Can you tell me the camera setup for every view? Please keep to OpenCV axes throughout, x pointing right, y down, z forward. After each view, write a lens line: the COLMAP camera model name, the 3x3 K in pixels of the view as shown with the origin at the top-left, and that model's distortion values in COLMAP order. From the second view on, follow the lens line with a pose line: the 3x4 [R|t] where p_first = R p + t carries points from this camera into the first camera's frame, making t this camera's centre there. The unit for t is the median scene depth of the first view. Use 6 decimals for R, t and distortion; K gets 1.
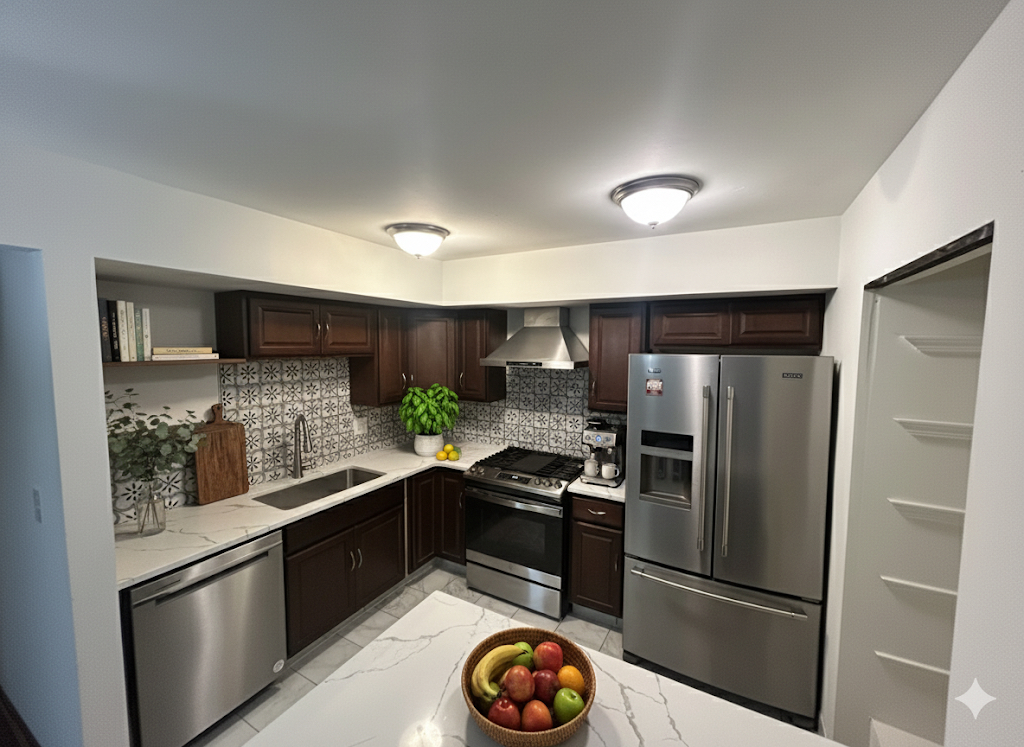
lens RADIAL K [[412.5, 0, 512.1], [0, 412.5, 372.6], [0, 0, 1]] dist [0.003520, 0.001156]
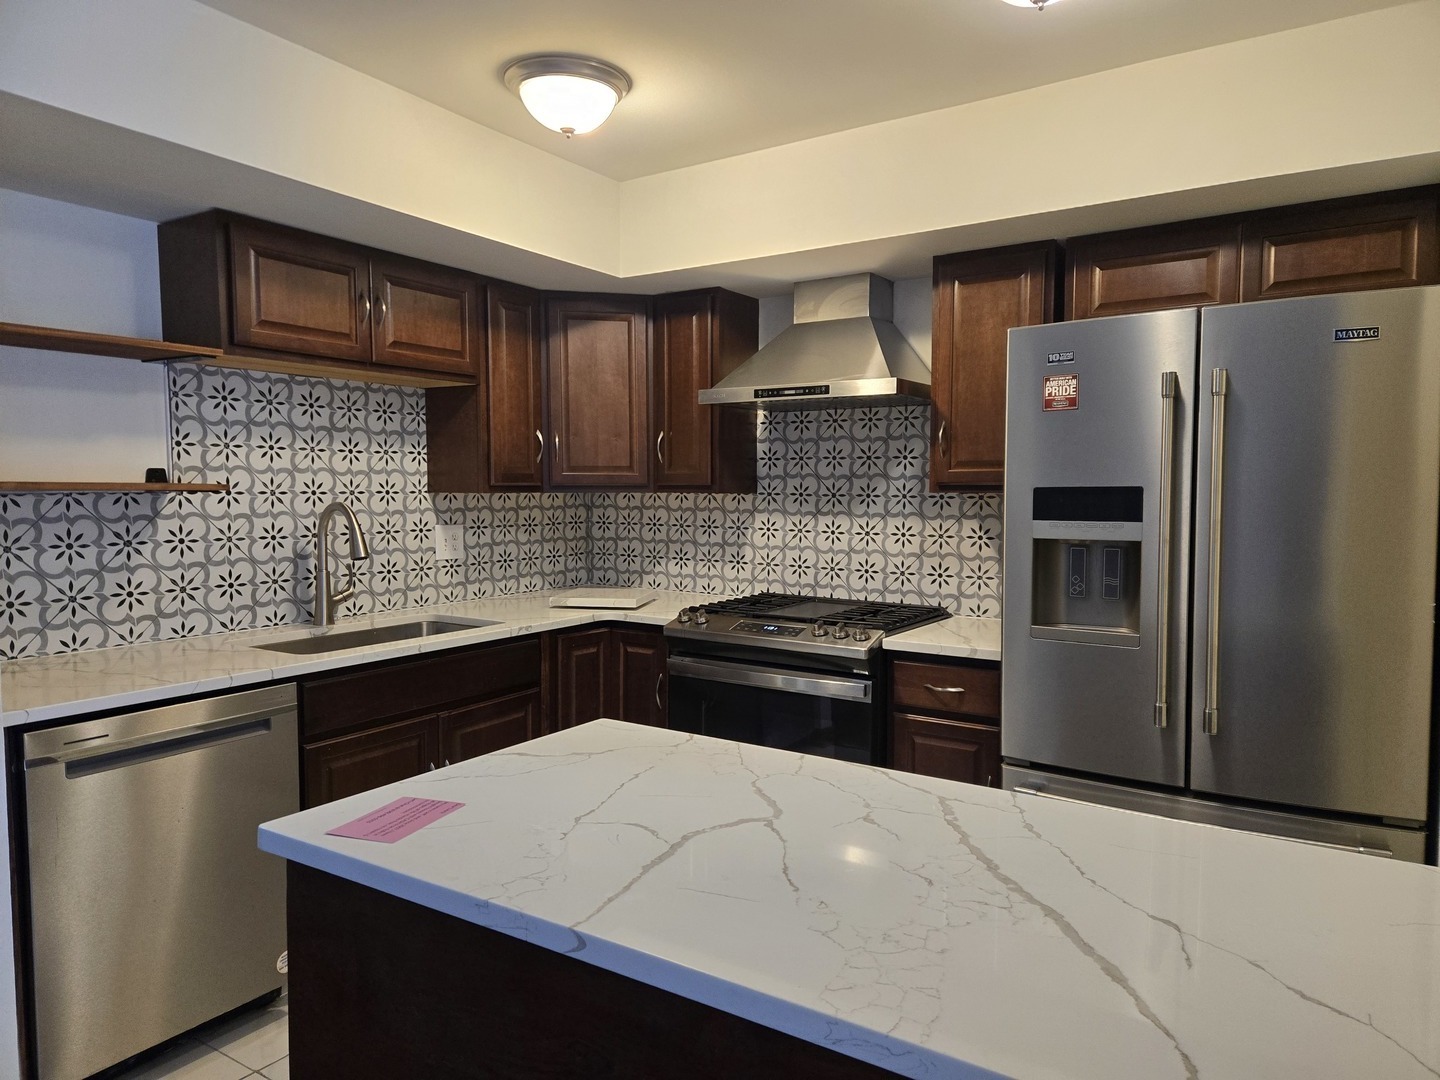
lens RADIAL K [[956.4, 0, 720.7], [0, 956.4, 542.8], [0, 0, 1]] dist [0.058388, -0.018701]
pose [[0.997589, -0.001063, -0.069388, 0.024712], [0.000554, 0.999973, -0.007355, 0.161443], [0.069394, 0.007299, 0.997563, -0.095718]]
